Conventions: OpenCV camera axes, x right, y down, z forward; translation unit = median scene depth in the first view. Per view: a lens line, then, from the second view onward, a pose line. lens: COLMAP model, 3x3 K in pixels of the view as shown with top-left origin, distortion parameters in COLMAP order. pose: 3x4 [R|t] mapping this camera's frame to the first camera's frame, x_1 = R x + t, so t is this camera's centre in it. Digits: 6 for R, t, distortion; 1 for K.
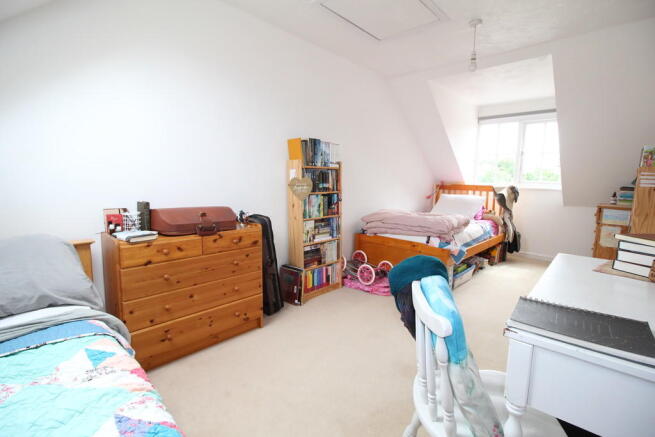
lens RADIAL K [[305.4, 0, 327.2], [0, 305.4, 218.2], [0, 0, 1]] dist [-0.000749, -0.000096]
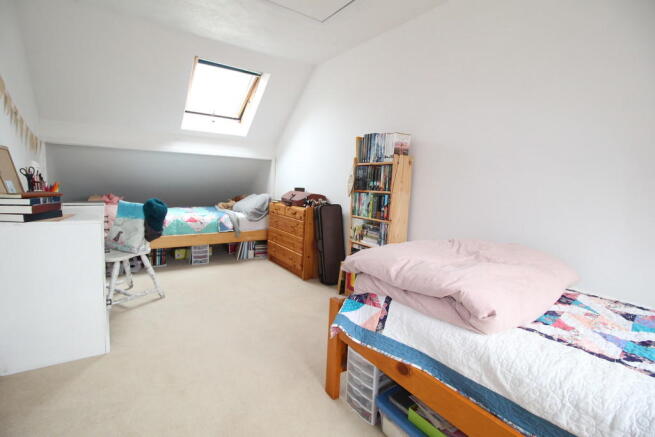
lens RADIAL K [[305.4, 0, 326.9], [0, 305.4, 218.9], [0, 0, 1]] dist [-0.000749, -0.000096]
pose [[-0.192142, 0.104897, -0.975745, 0.886744], [-0.163608, 0.976932, 0.137242, -0.105030], [0.967633, 0.186010, -0.170547, 1.029042]]
